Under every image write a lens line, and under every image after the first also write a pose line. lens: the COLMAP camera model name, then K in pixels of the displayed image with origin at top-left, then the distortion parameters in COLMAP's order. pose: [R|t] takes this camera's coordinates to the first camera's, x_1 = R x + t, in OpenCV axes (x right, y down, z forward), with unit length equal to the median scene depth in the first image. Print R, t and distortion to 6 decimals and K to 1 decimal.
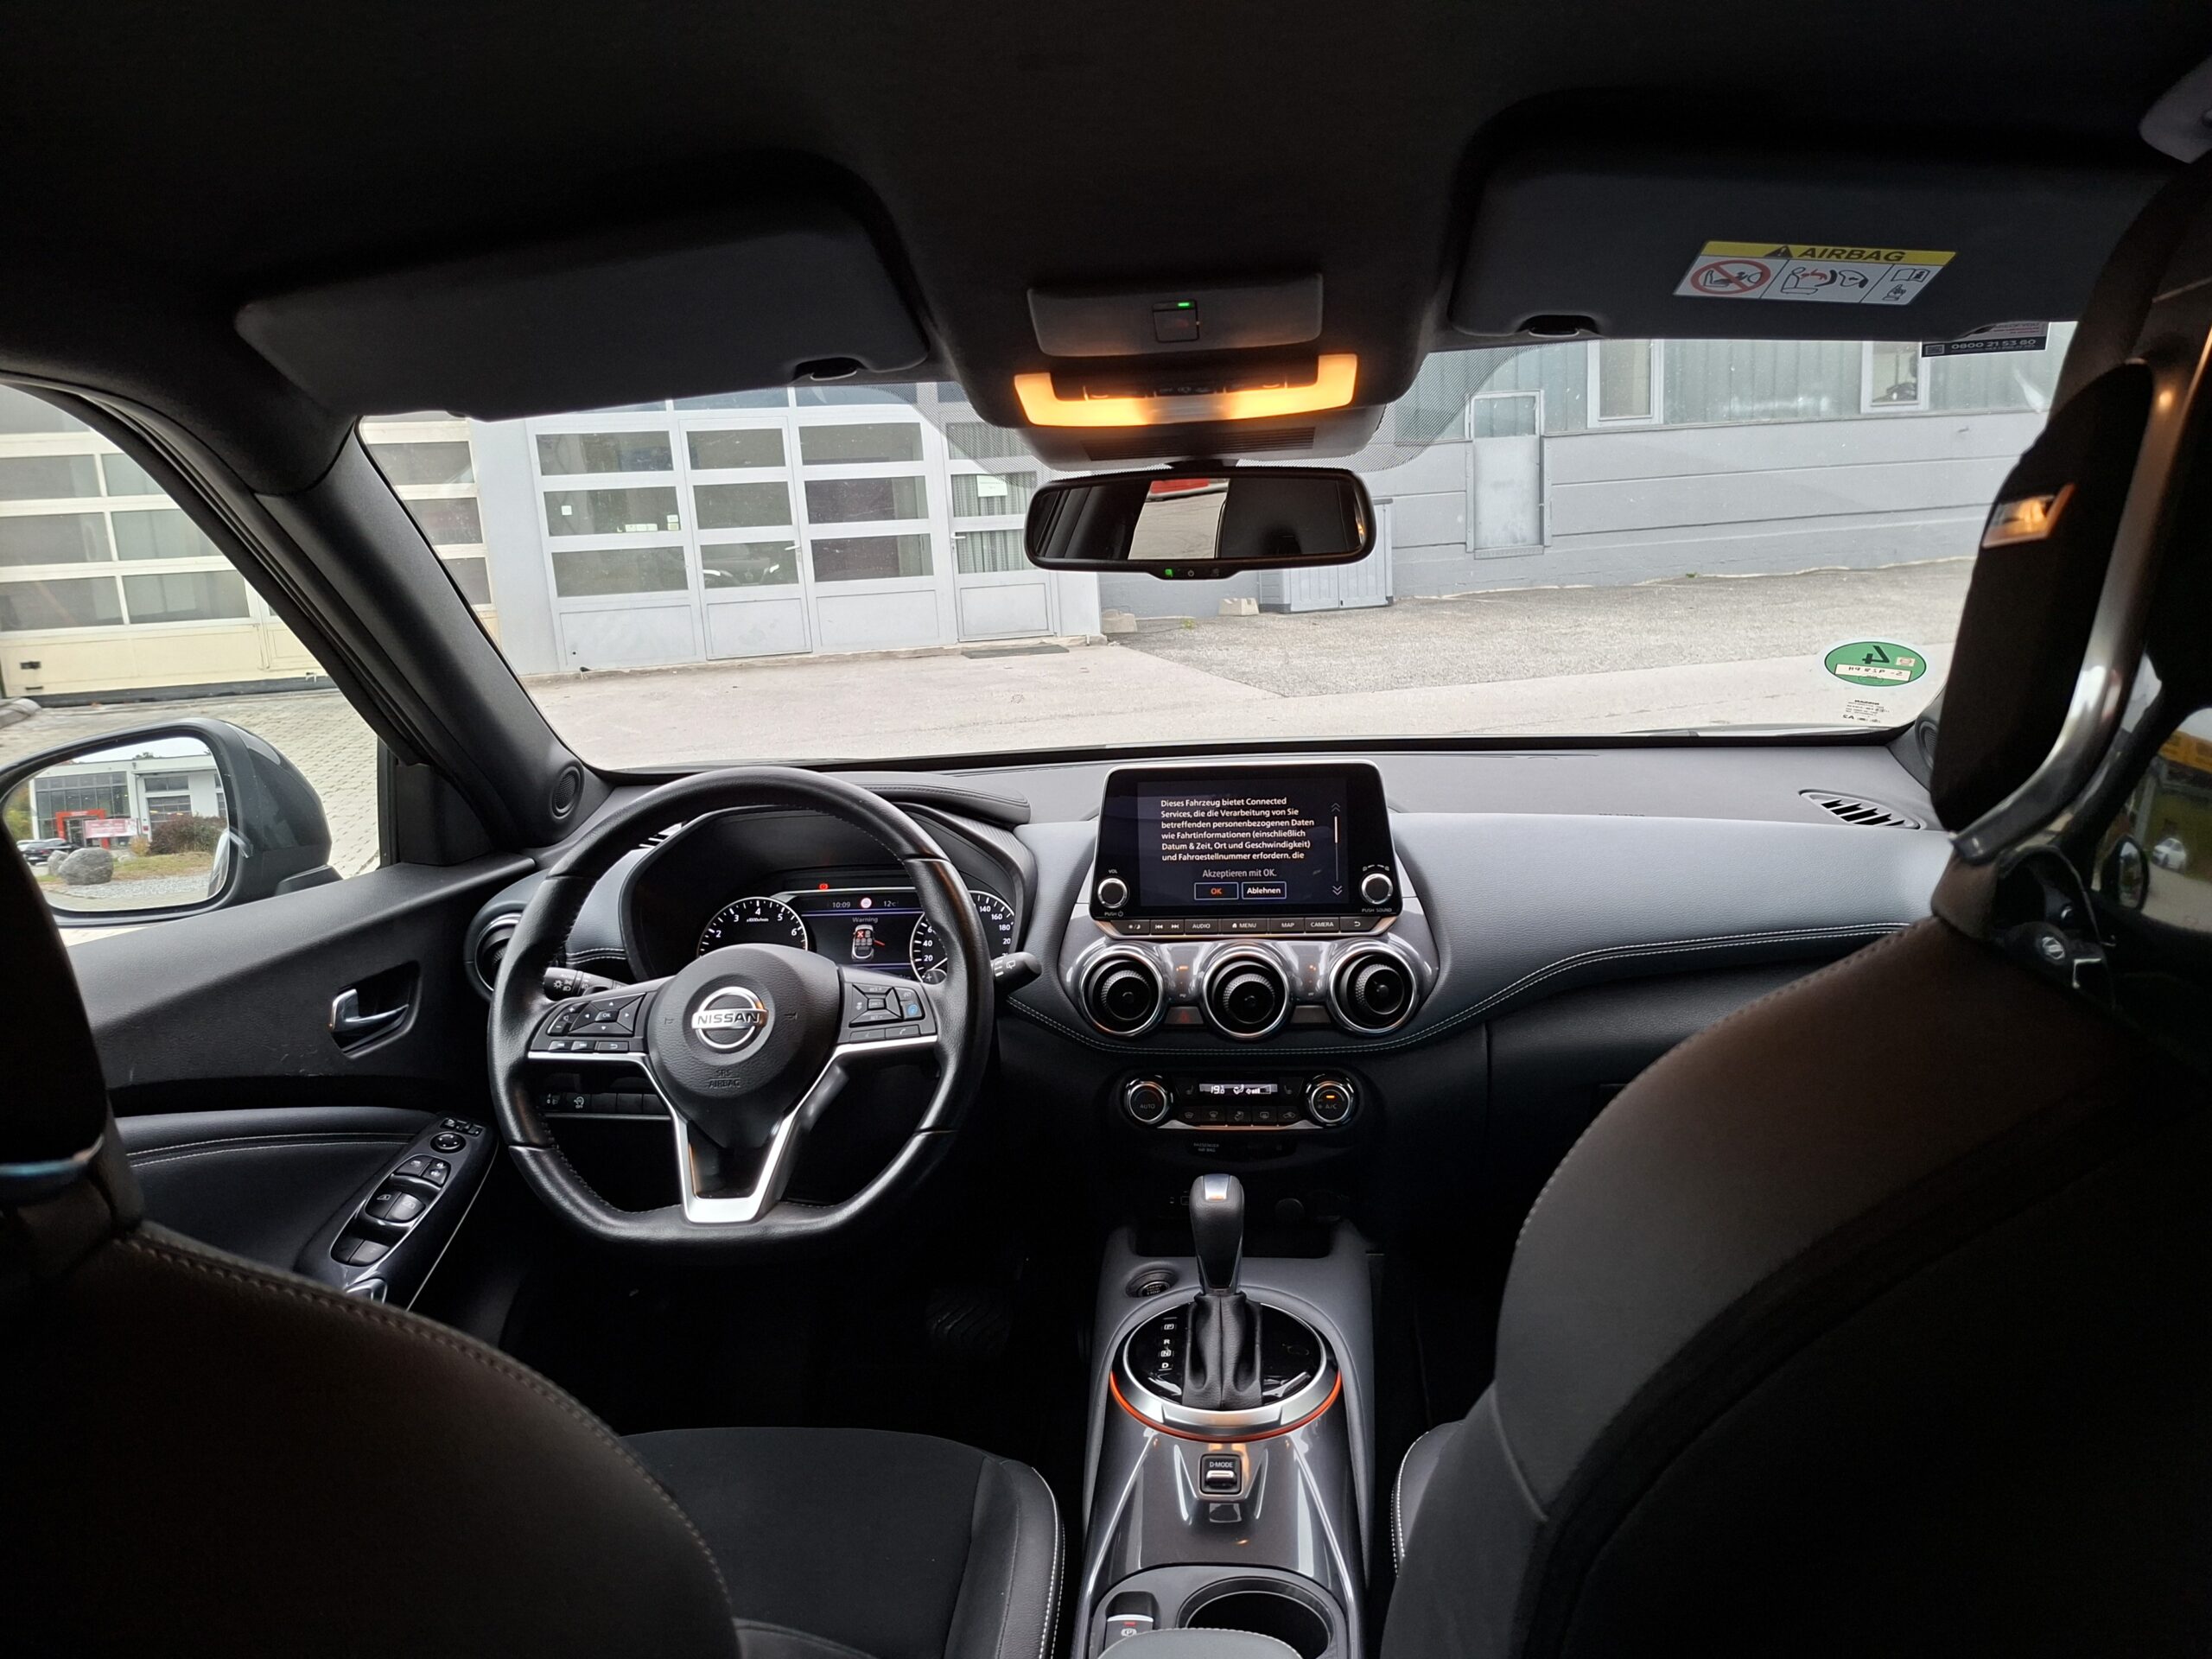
lens RADIAL K [[1592.8, 0, 1107.2], [0, 1592.8, 815.4], [0, 0, 1]] dist [0.062594, -0.075234]
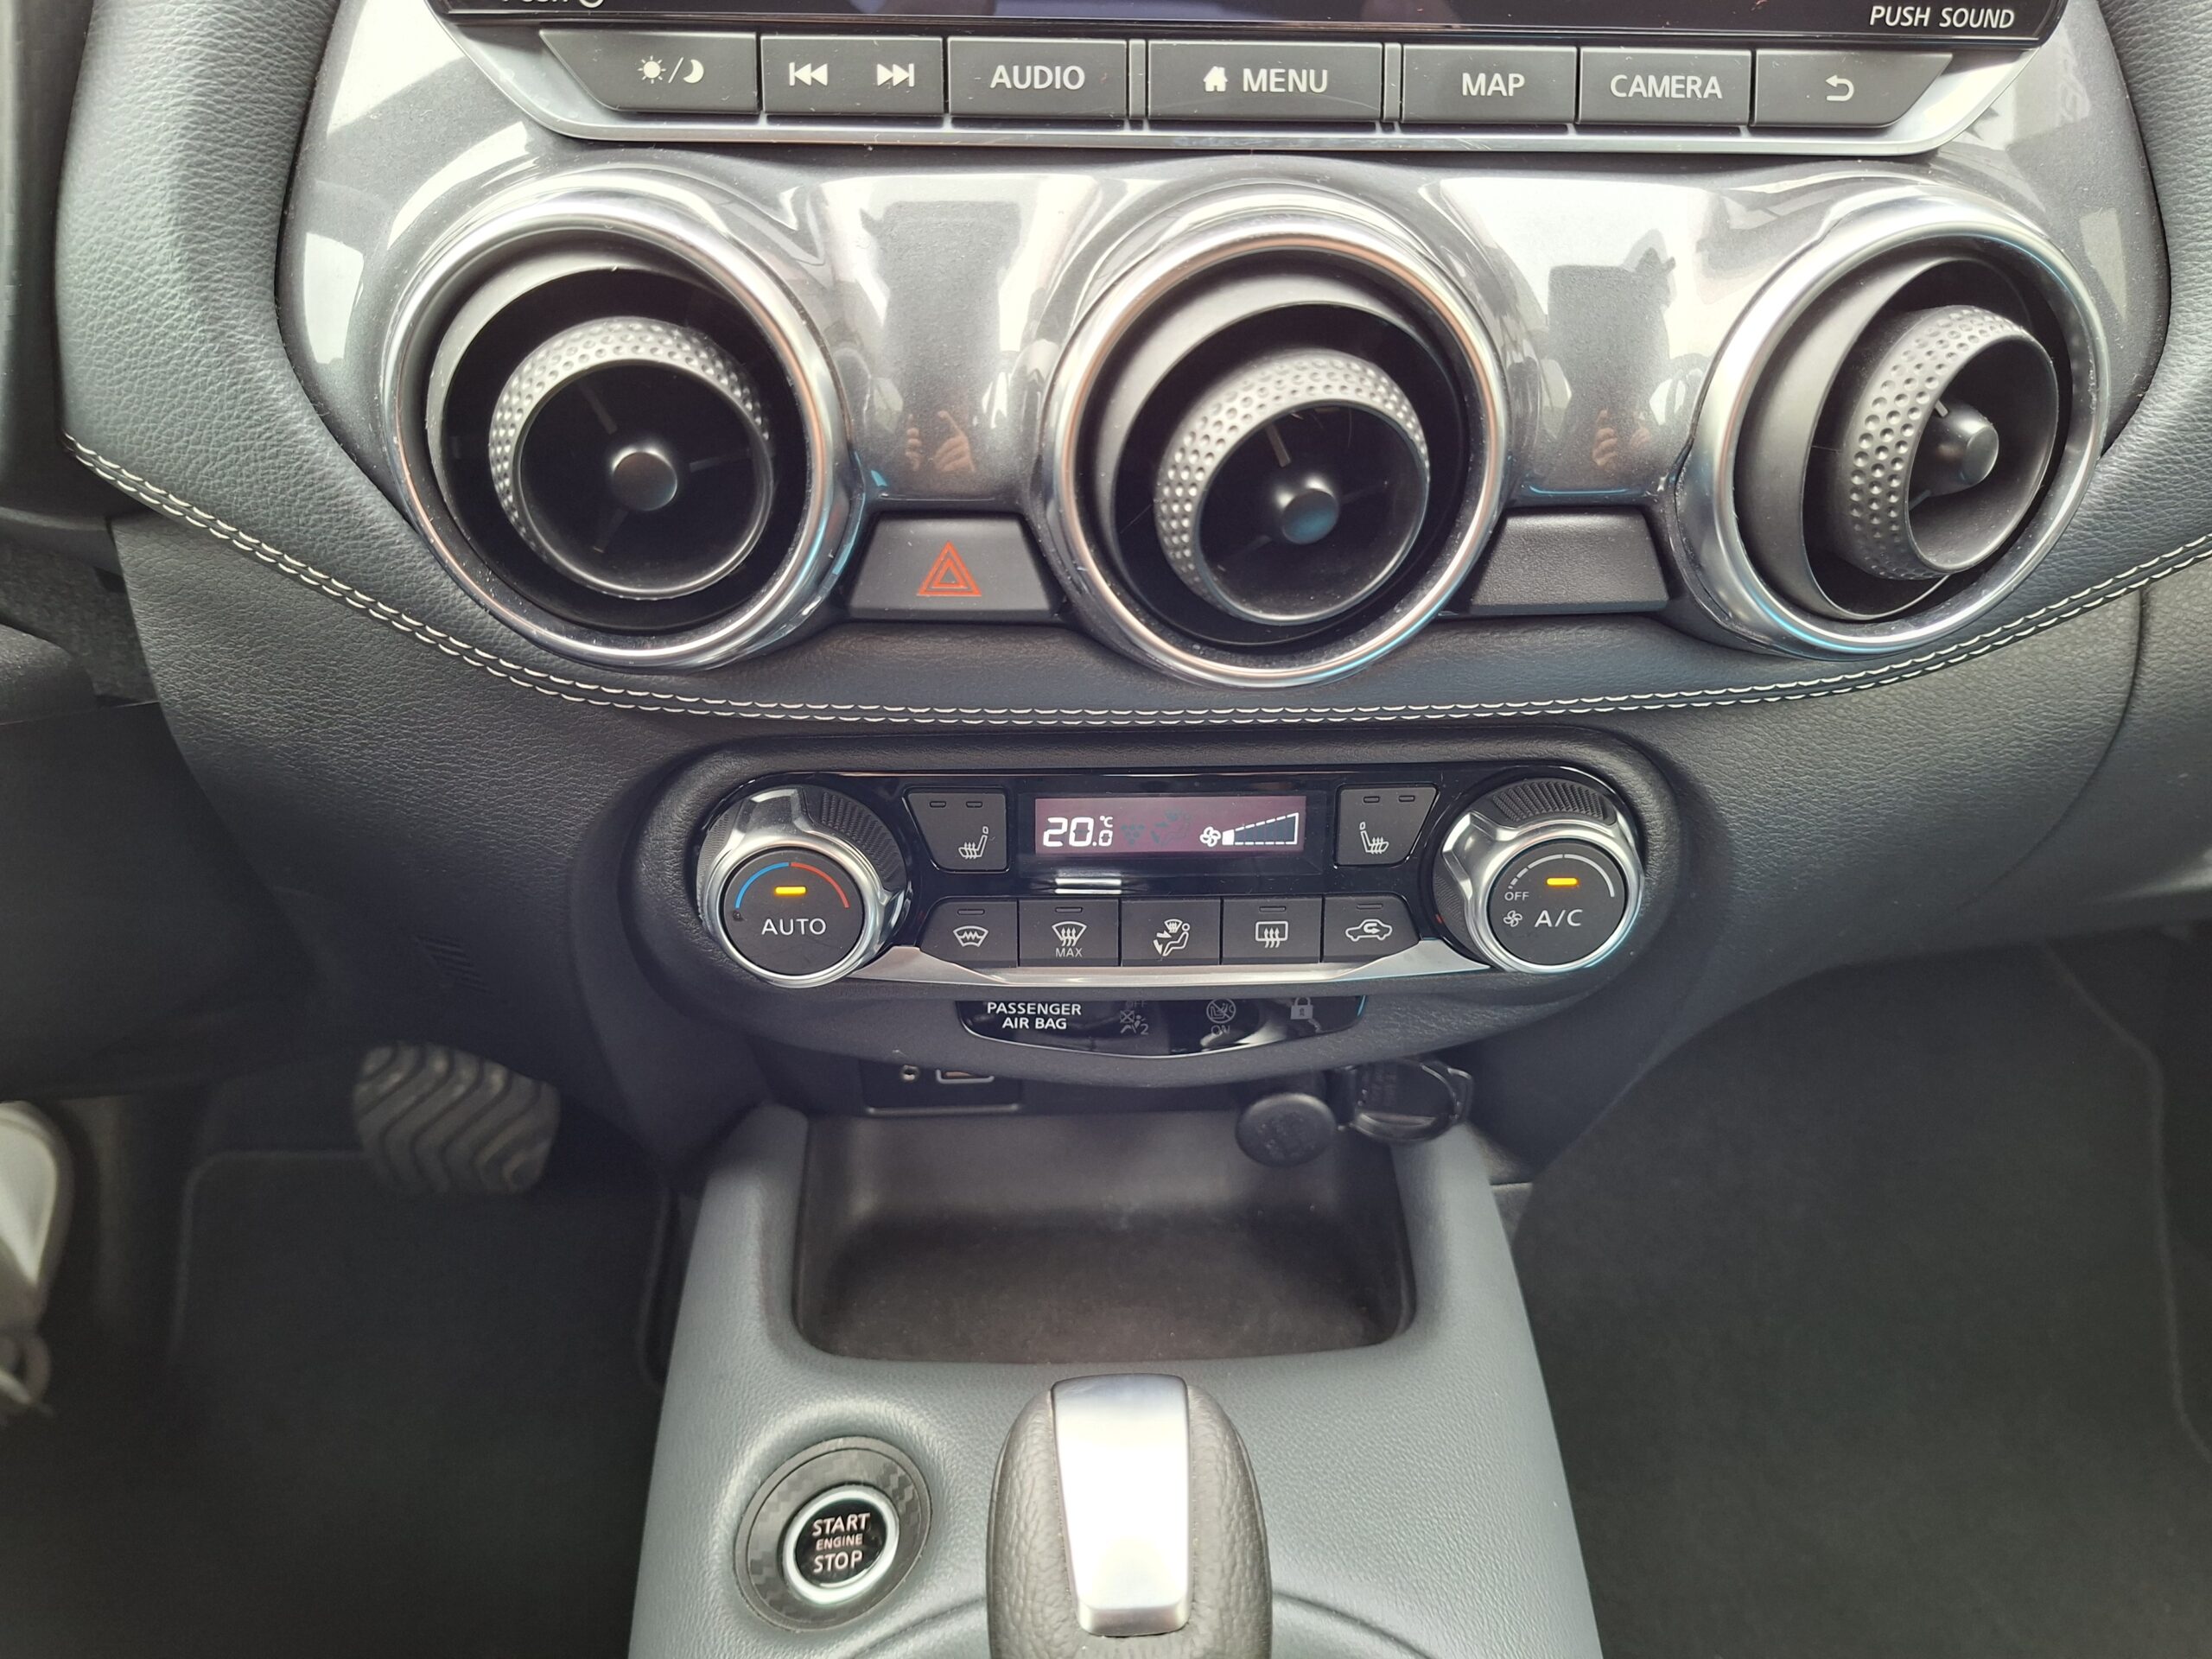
lens RADIAL K [[1592.8, 0, 1104.8], [0, 1592.8, 817.9], [0, 0, 1]] dist [0.062594, -0.075234]
pose [[0.988433, -0.031184, 0.148417, 0.036262], [-0.031352, 0.915474, 0.401154, 0.073082], [-0.148382, -0.401167, 0.903907, 0.797278]]
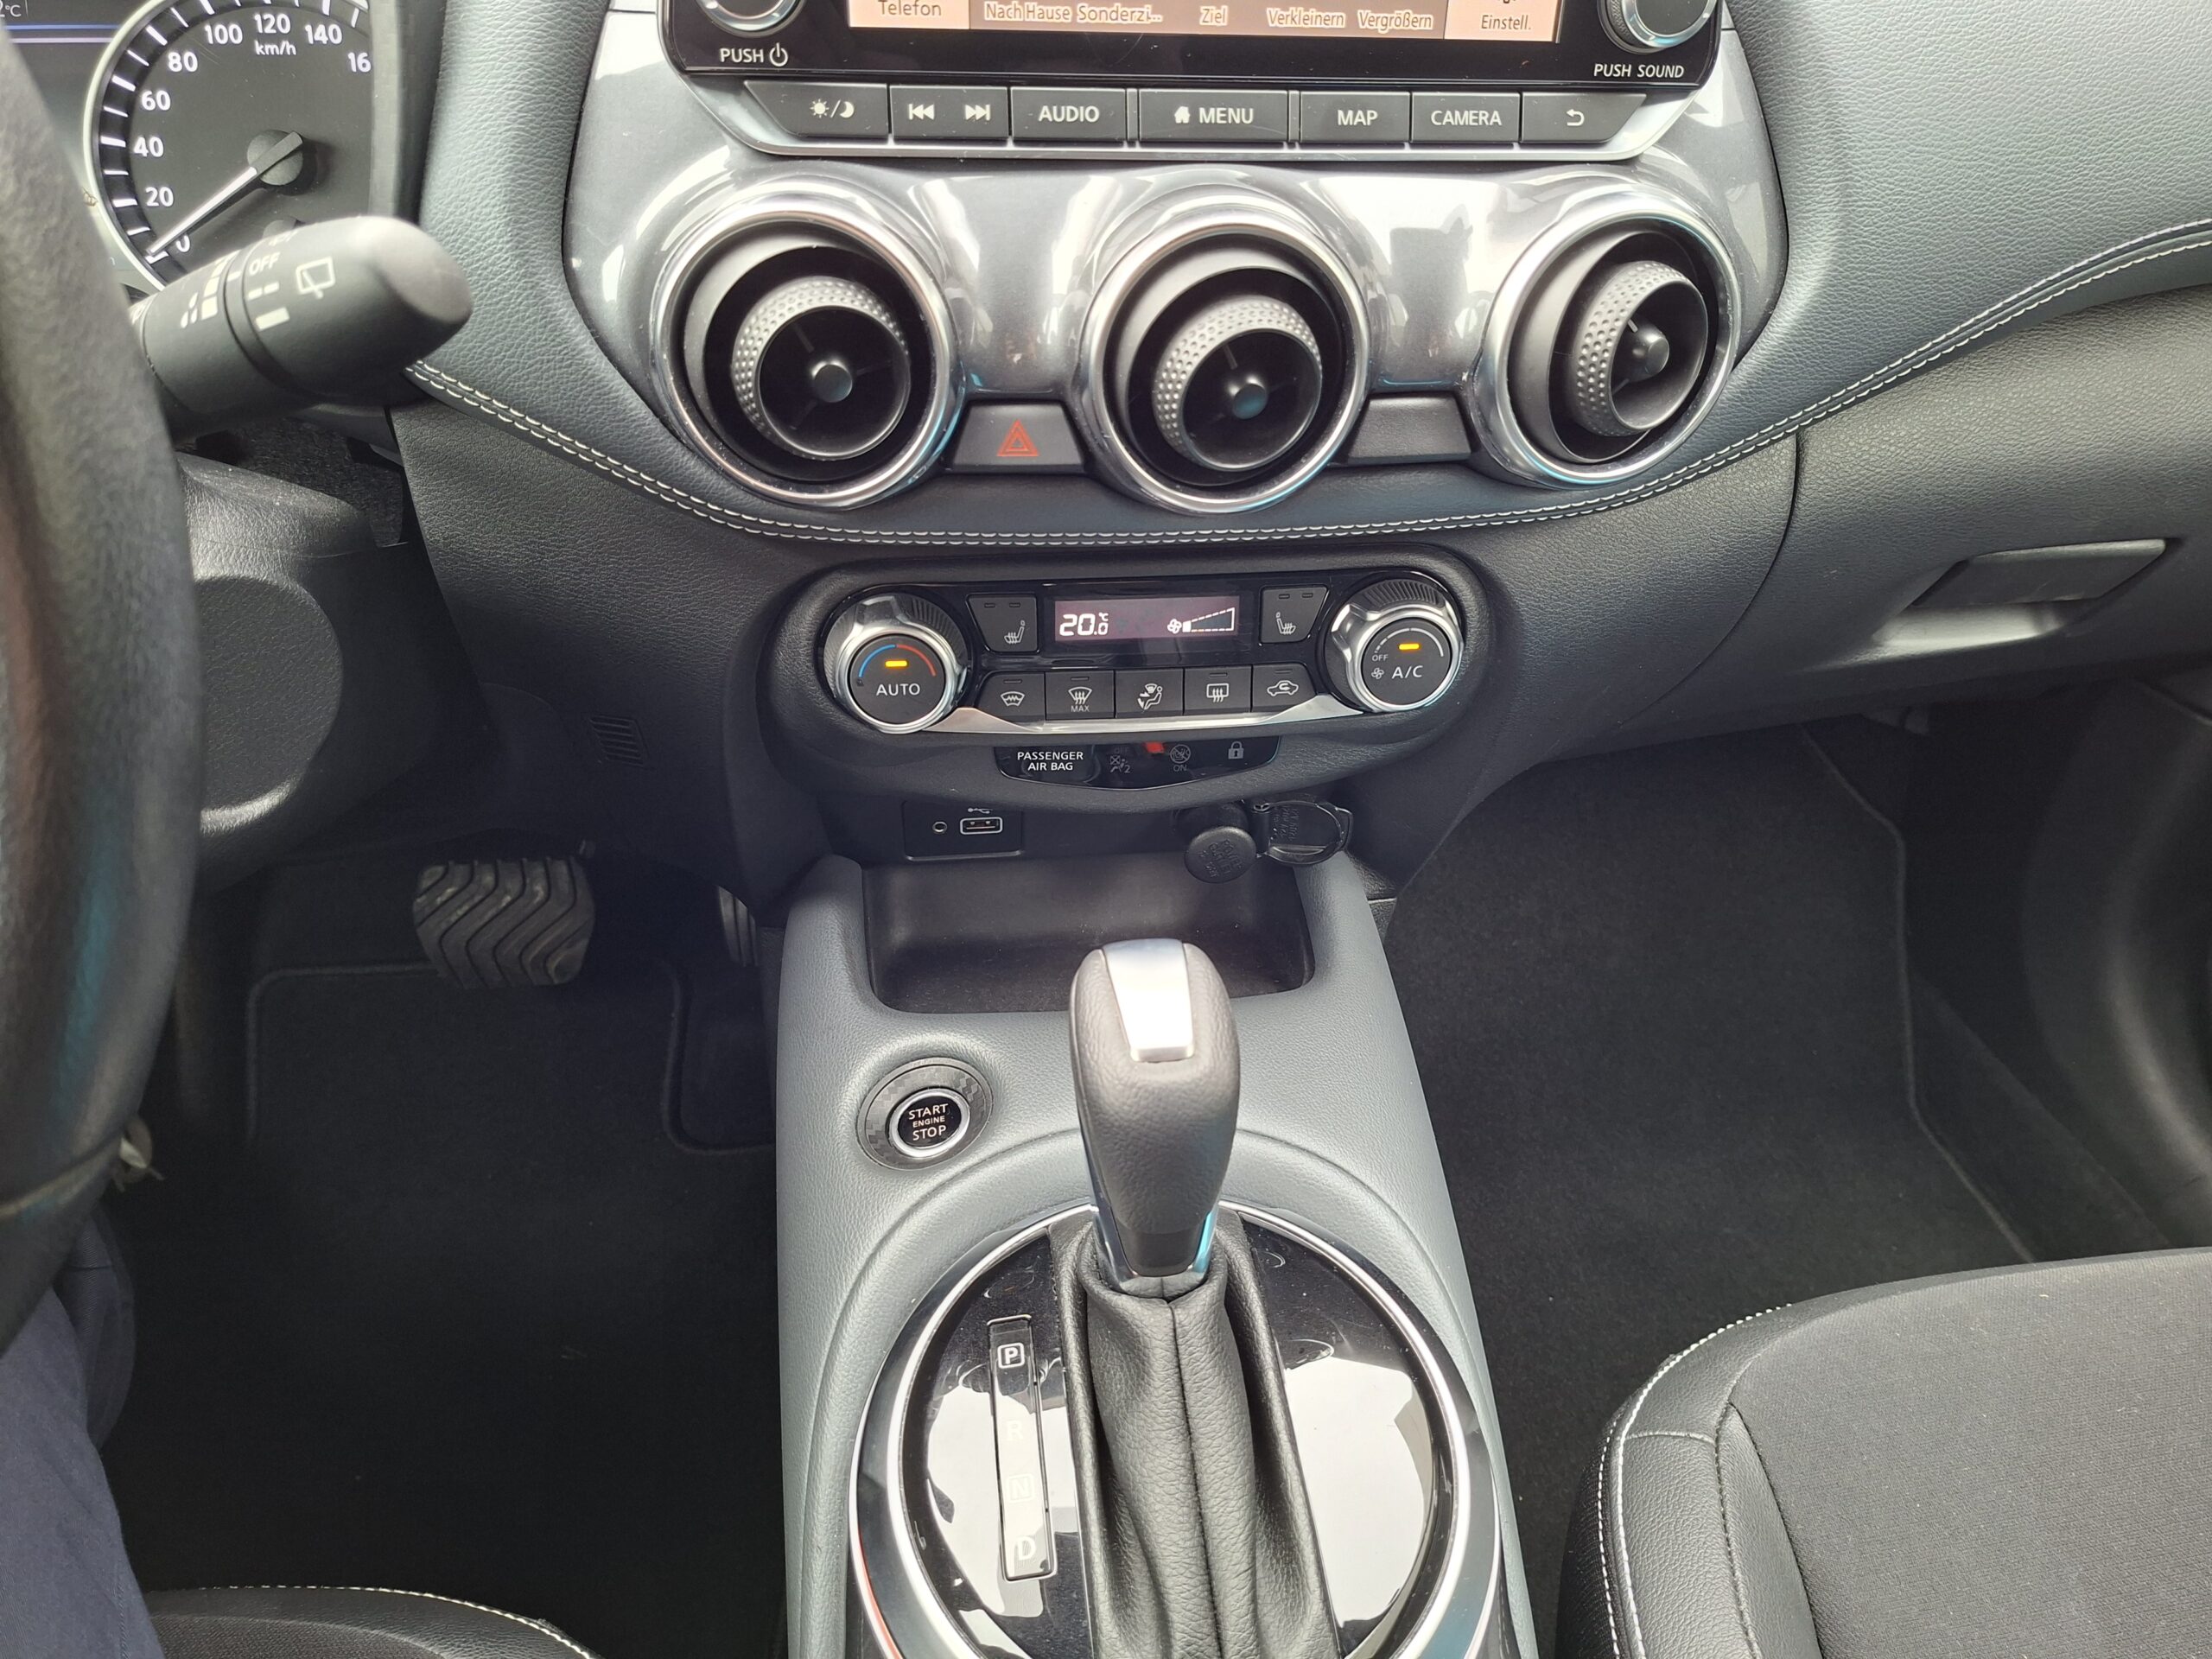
lens RADIAL K [[1592.8, 0, 1122.9], [0, 1592.8, 847.8], [0, 0, 1]] dist [0.062594, -0.075234]
pose [[0.971363, -0.077666, 0.224548, -0.007675], [-0.041031, 0.876037, 0.480495, 0.045391], [-0.234030, -0.475949, 0.847763, 0.688917]]
